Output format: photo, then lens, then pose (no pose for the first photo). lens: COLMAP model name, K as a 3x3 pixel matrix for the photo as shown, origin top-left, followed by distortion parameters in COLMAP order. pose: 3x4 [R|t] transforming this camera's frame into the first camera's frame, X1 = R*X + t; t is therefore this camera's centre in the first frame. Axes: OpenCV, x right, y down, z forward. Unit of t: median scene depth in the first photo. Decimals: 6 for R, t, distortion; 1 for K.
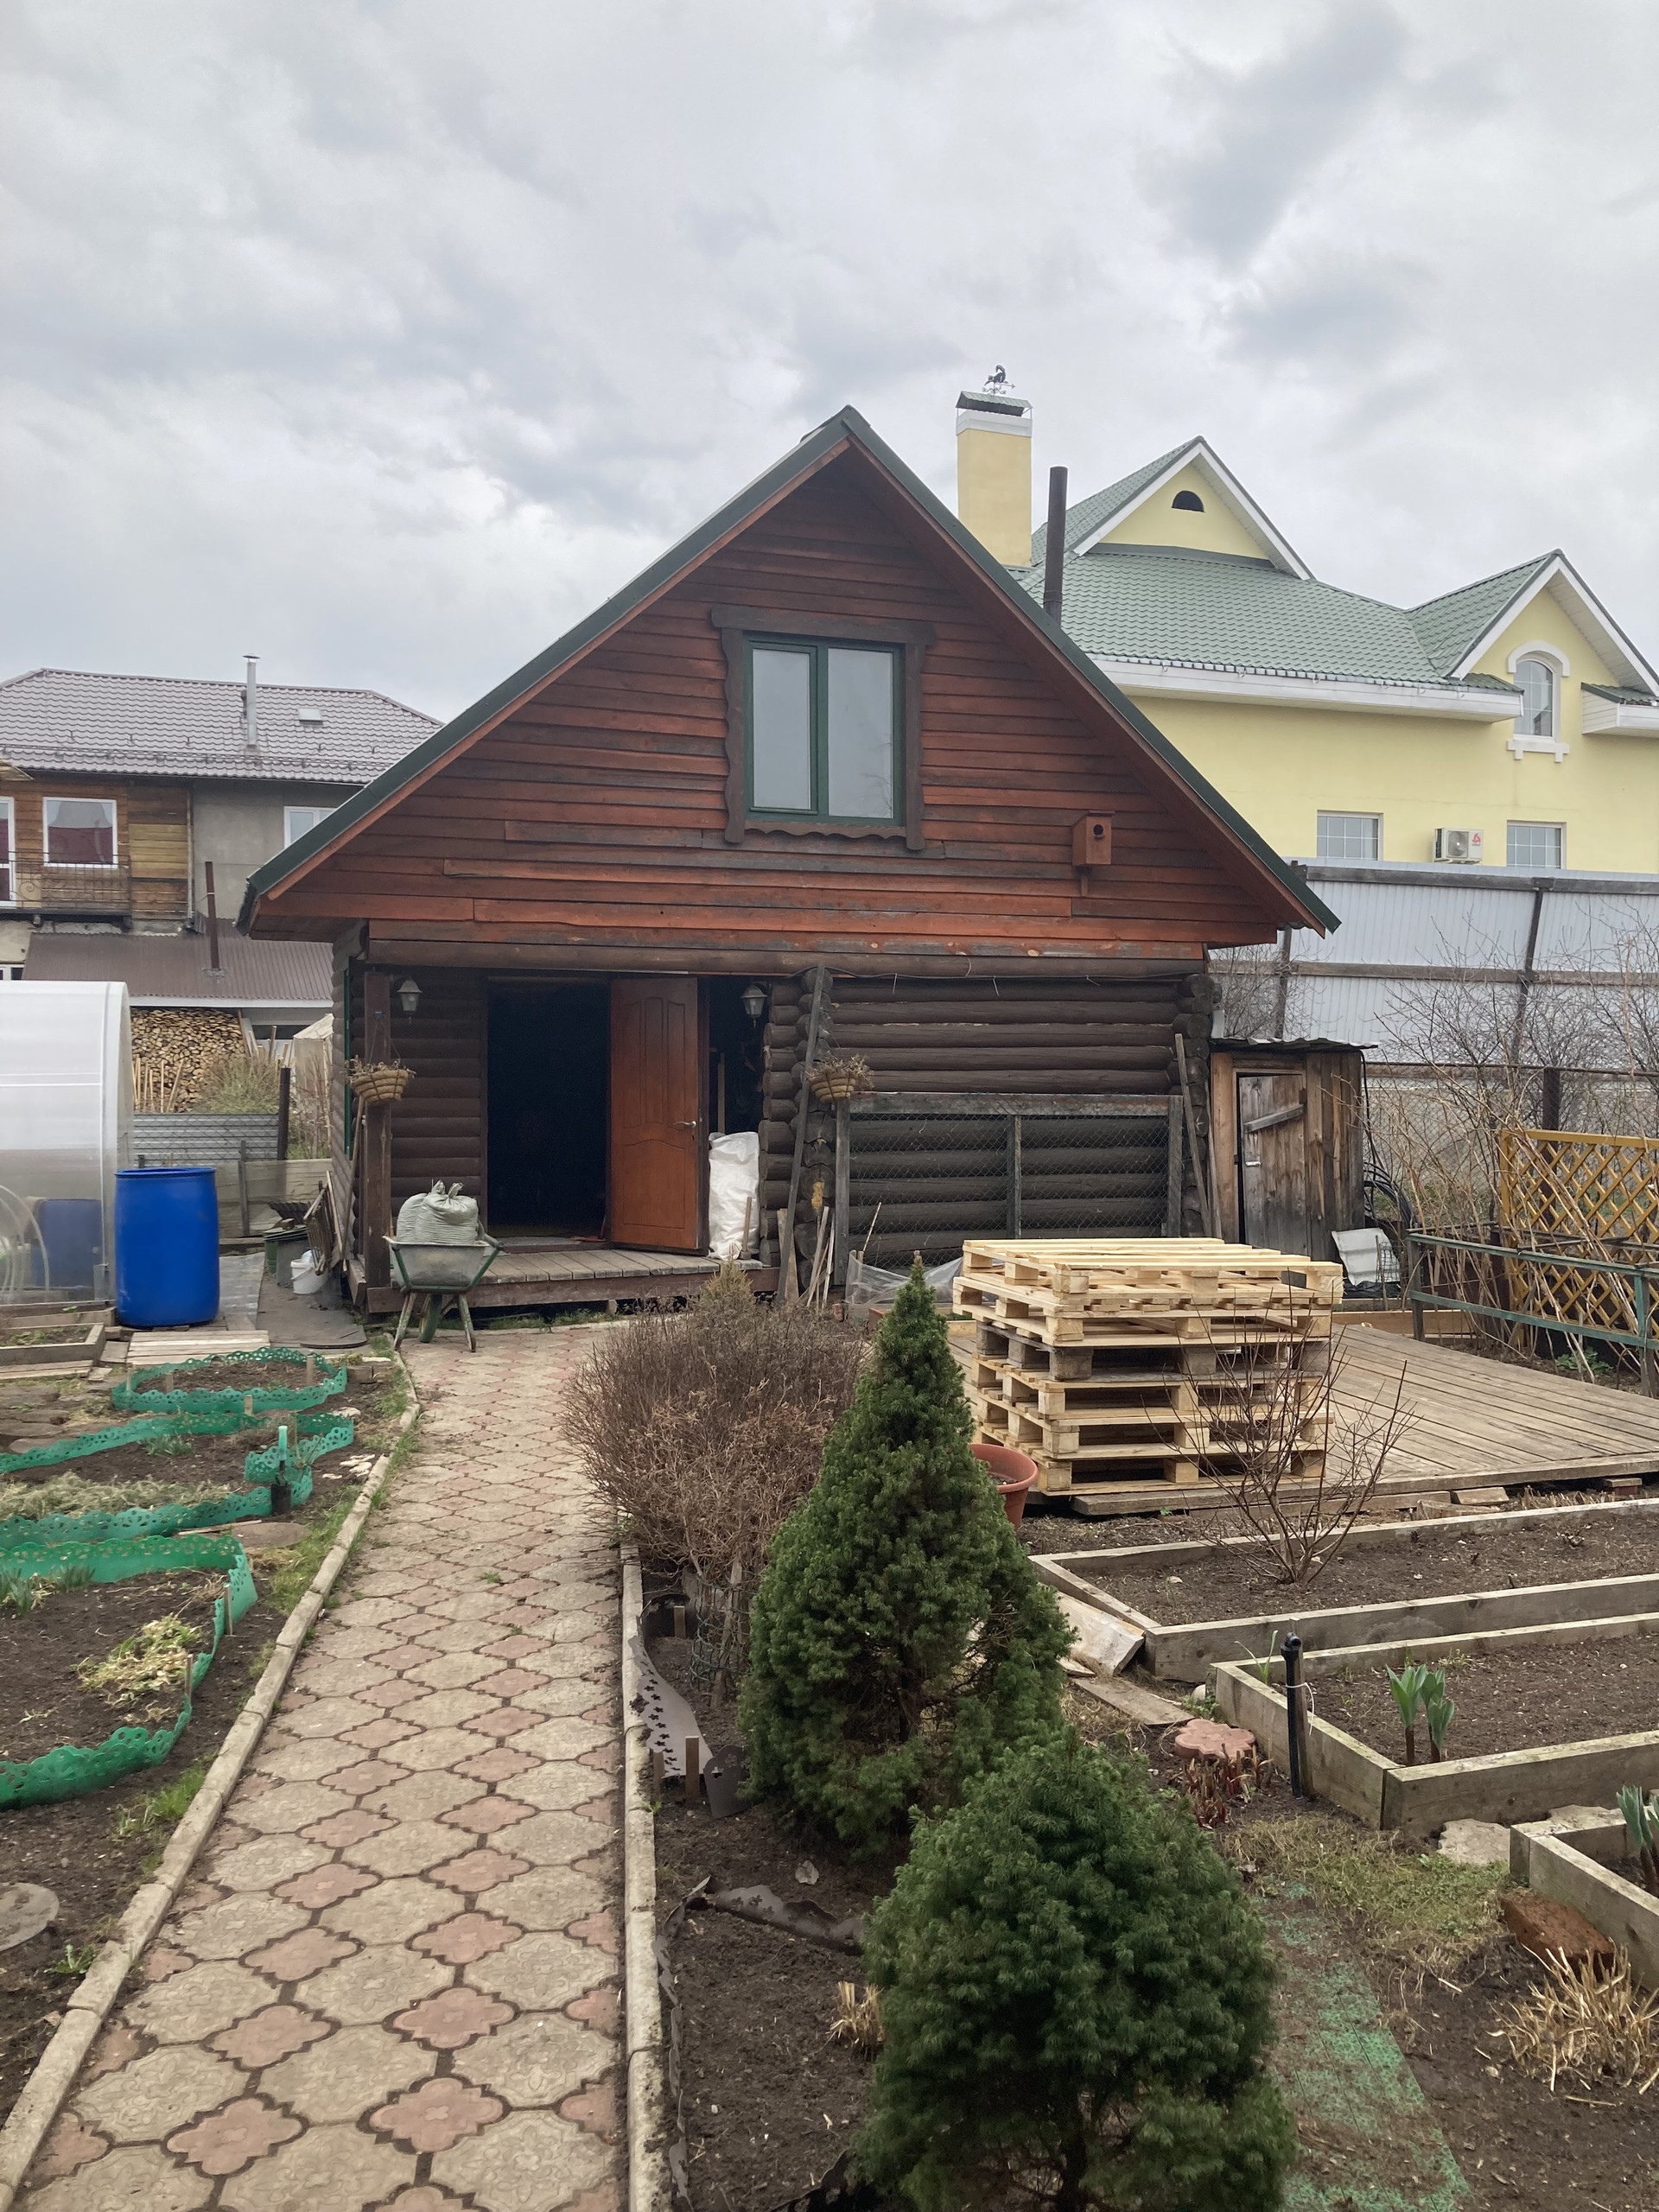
lens RADIAL K [[1830.0, 0, 829.5], [0, 1830.0, 1106.0], [0, 0, 1]] dist [0.048638, -0.049749]
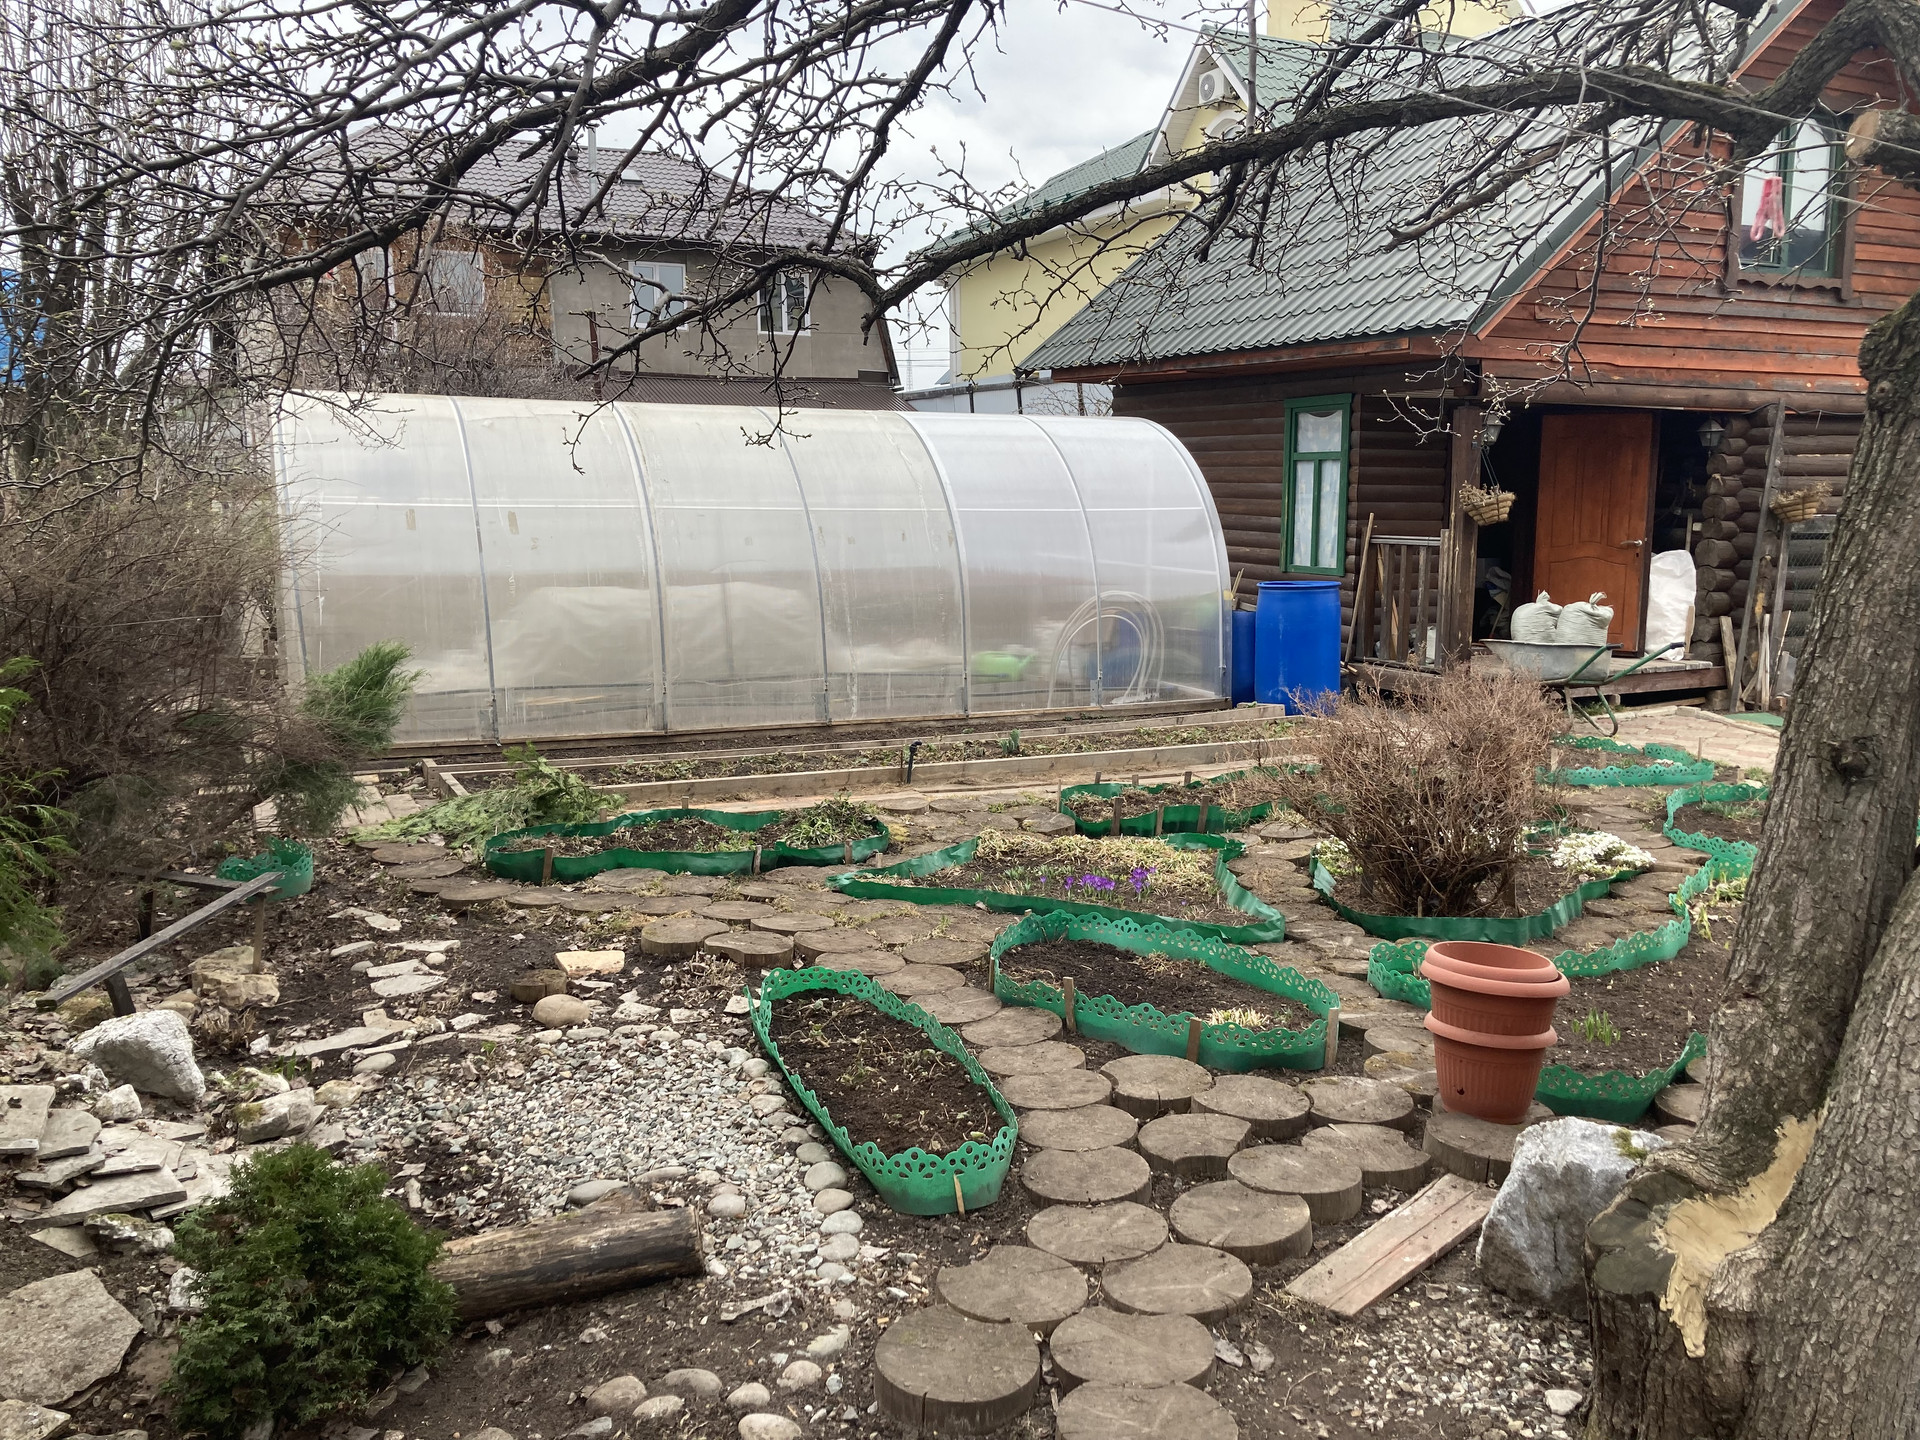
lens RADIAL K [[1588.5, 0, 960.0], [0, 1588.5, 720.0], [0, 0, 1]] dist [0.048638, -0.049749]
pose [[0.996886, -0.008155, 0.078429, -0.591576], [-0.000724, 0.993650, 0.112517, 0.007825], [-0.078848, -0.112223, 0.990550, 0.025337]]
